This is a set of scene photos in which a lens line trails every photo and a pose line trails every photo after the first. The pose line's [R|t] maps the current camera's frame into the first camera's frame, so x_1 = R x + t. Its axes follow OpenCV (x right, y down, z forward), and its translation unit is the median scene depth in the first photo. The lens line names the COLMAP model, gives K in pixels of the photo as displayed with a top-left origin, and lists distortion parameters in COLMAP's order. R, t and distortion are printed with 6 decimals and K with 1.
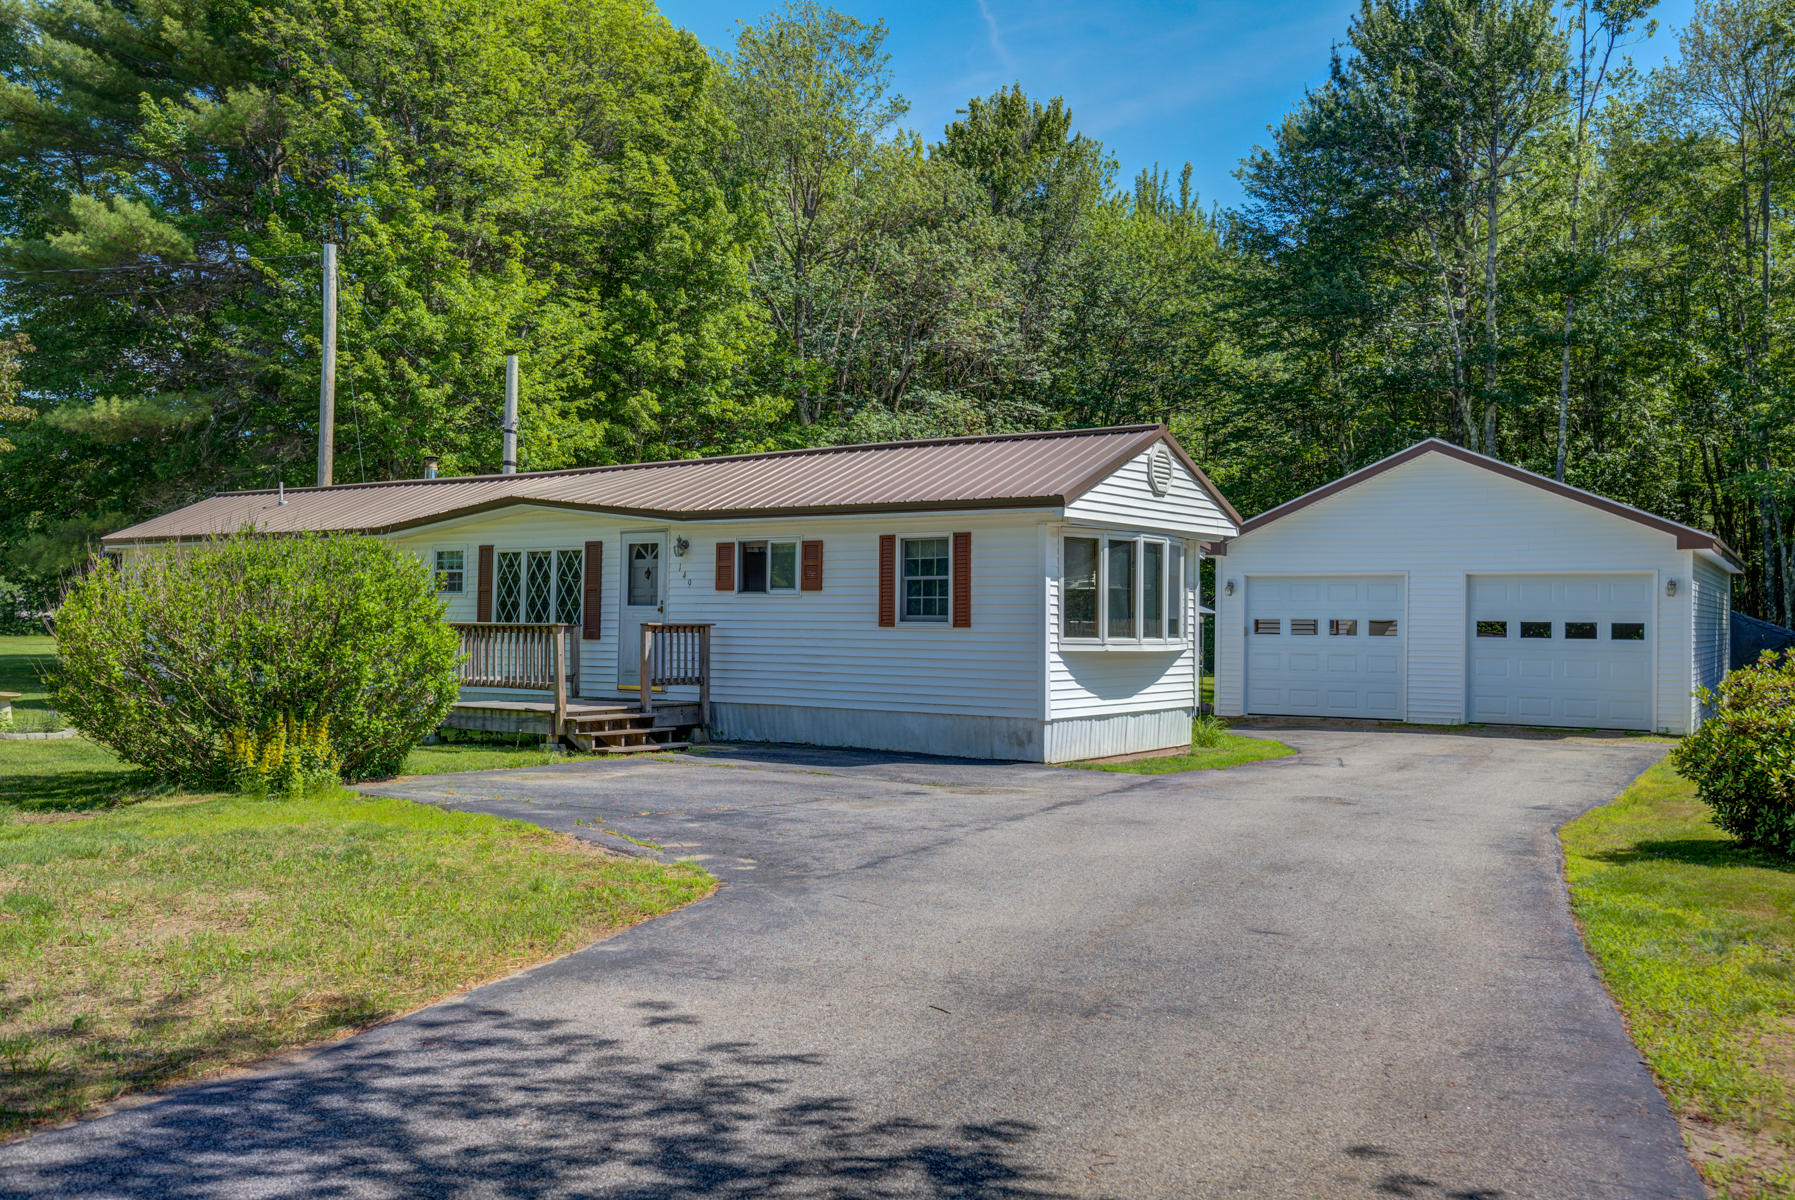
lens RADIAL K [[1599.4, 0, 902.6], [0, 1599.4, 605.8], [0, 0, 1]] dist [0.077974, 0.002313]
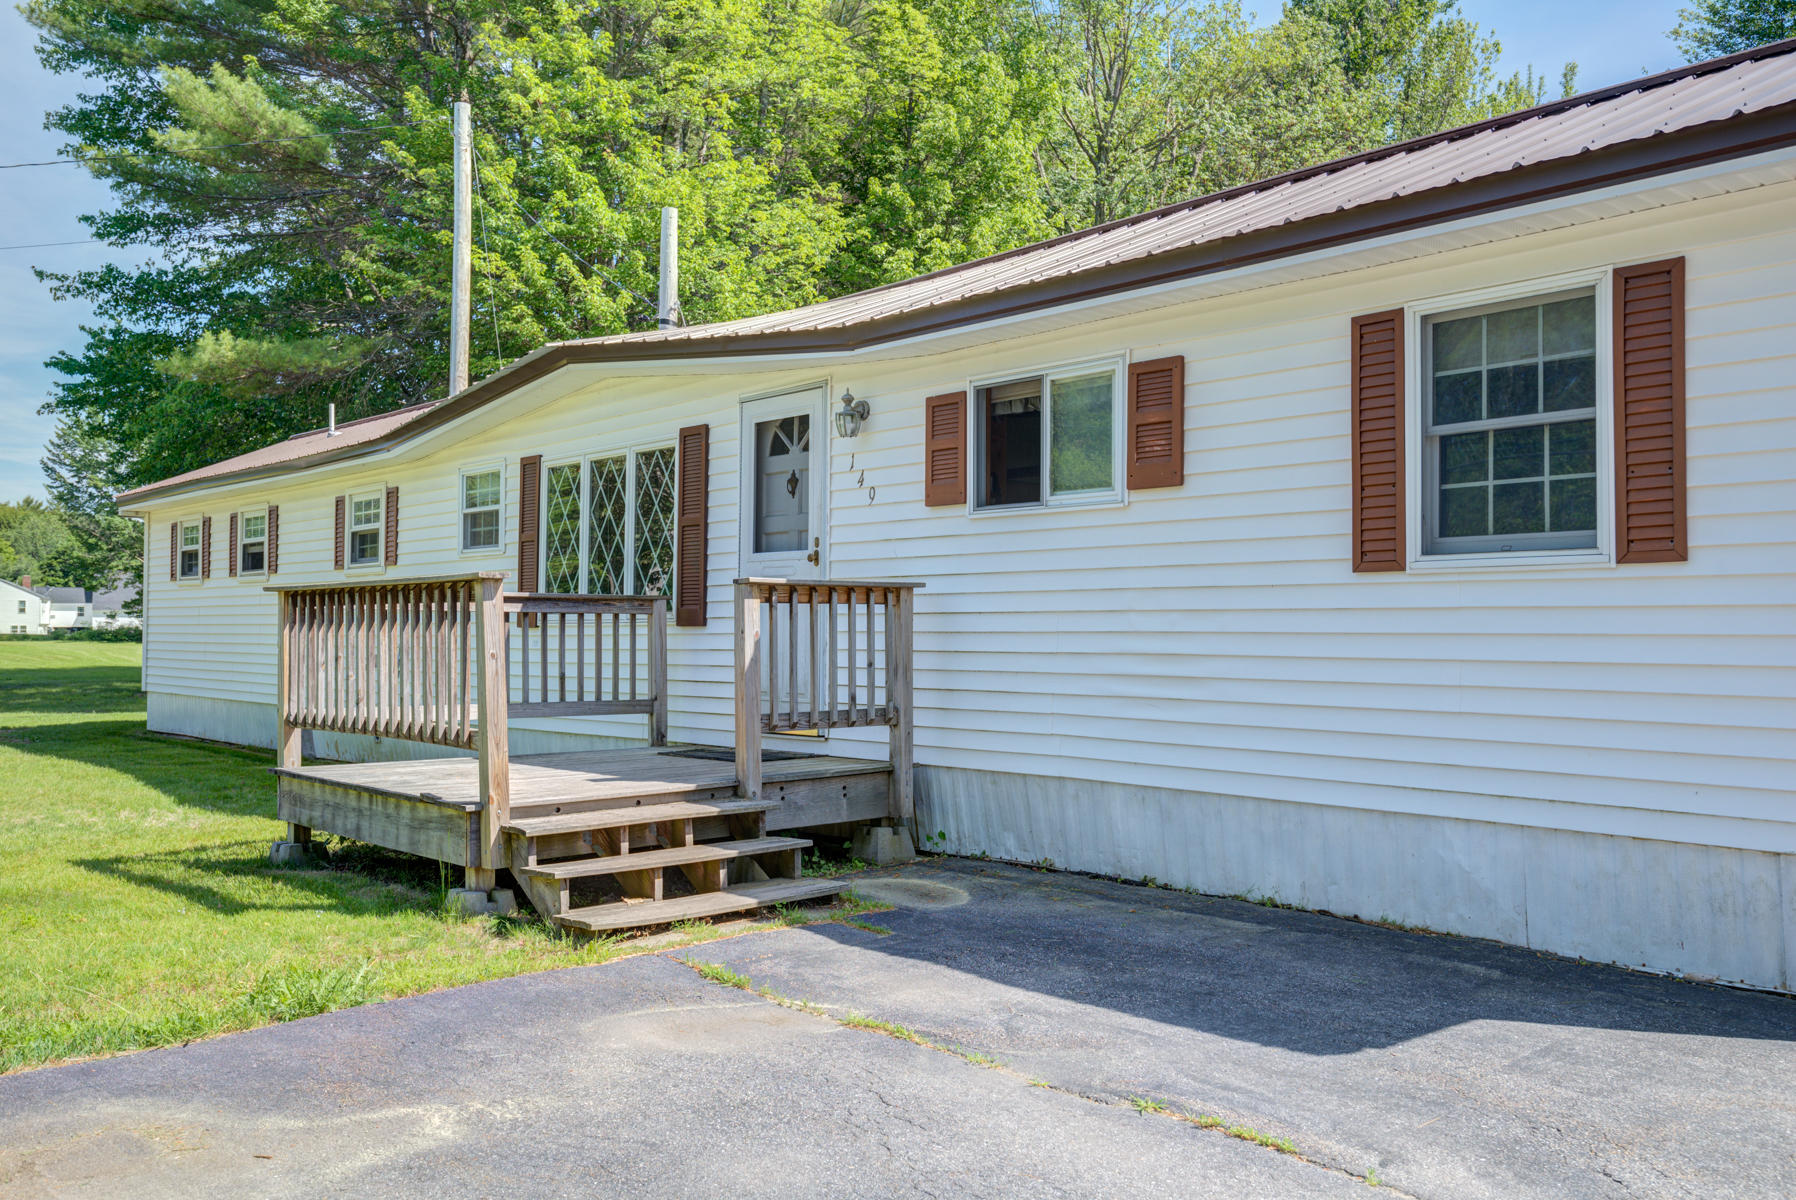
lens RADIAL K [[1490.1, 0, 902.8], [0, 1490.1, 605.9], [0, 0, 1]] dist [0.059151, 0.005712]
pose [[0.980995, -0.012551, -0.193627, -0.043206], [0.011609, 0.999915, -0.005995, 0.018801], [0.193685, 0.003633, 0.981057, 0.578200]]
